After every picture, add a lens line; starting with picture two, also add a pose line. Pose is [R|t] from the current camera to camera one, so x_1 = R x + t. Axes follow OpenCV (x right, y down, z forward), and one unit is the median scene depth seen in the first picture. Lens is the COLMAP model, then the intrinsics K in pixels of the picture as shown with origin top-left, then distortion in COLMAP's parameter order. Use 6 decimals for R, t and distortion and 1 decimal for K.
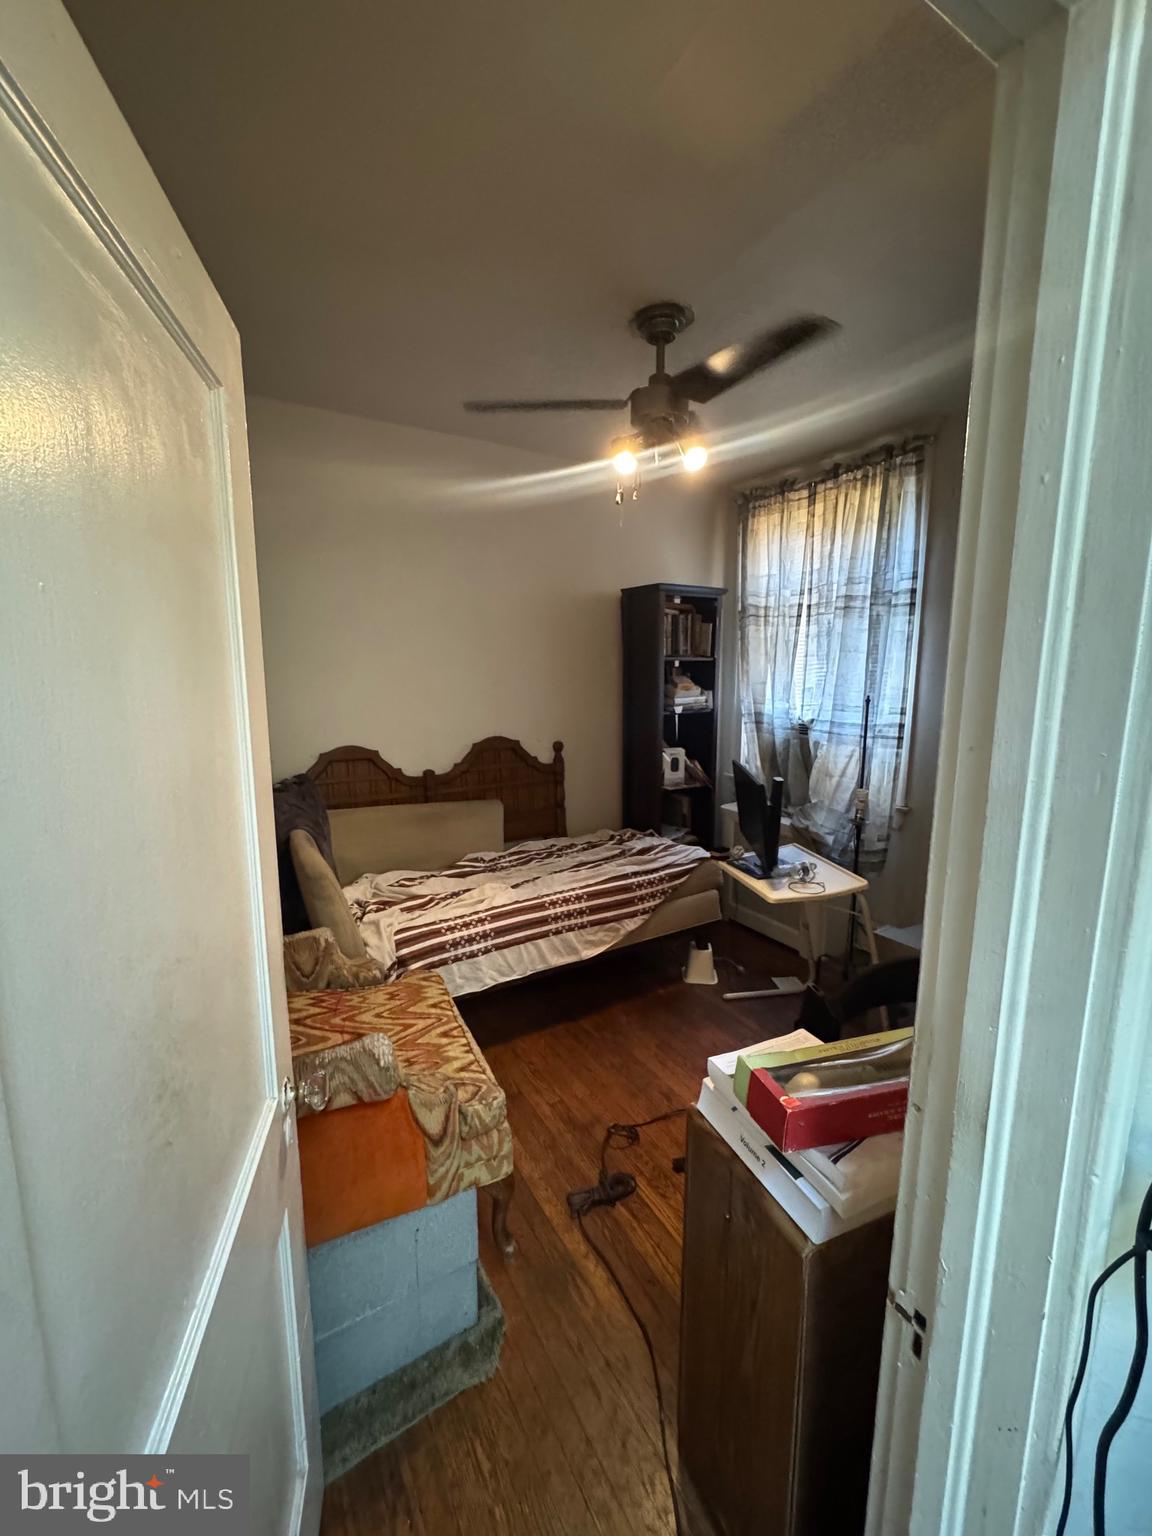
lens RADIAL K [[613.9, 0, 581.3], [0, 613.9, 761.5], [0, 0, 1]] dist [-0.004706, 0.000769]
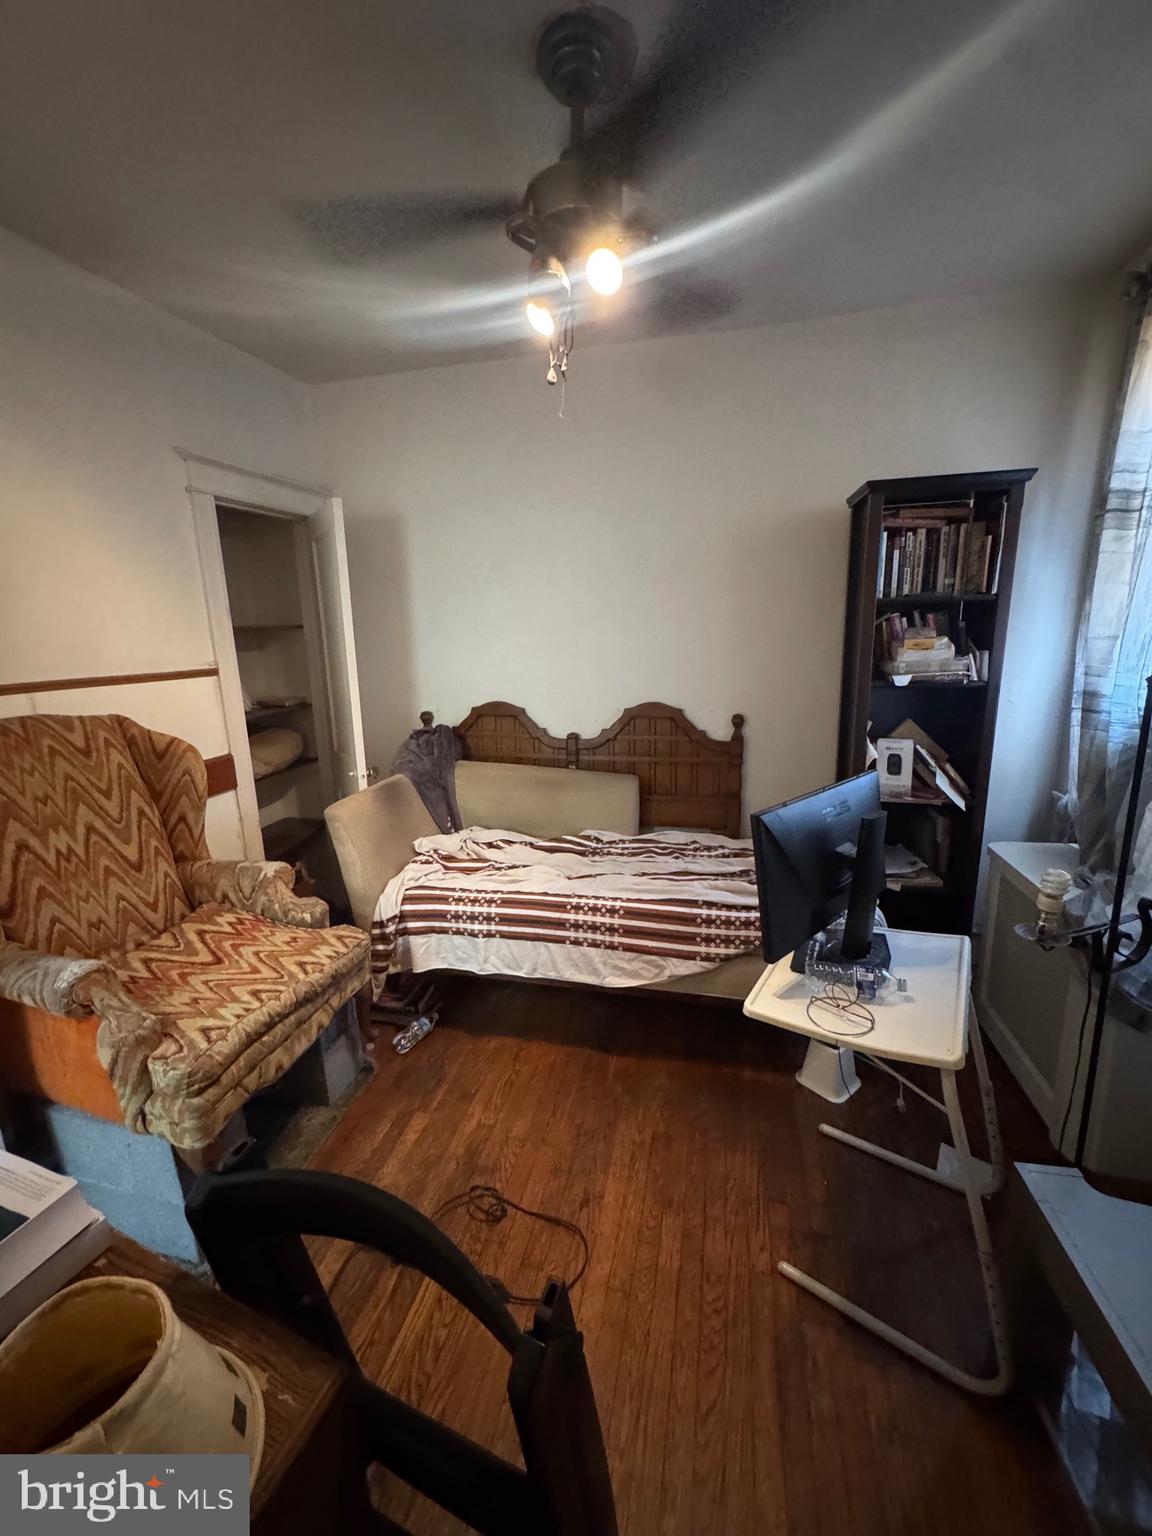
lens RADIAL K [[613.9, 0, 578.4], [0, 613.9, 767.3], [0, 0, 1]] dist [-0.004706, 0.000769]
pose [[0.712974, 0.140668, -0.686936, 0.479669], [-0.085747, 0.989809, 0.113692, -0.049417], [0.695928, -0.022157, 0.717770, 0.393340]]
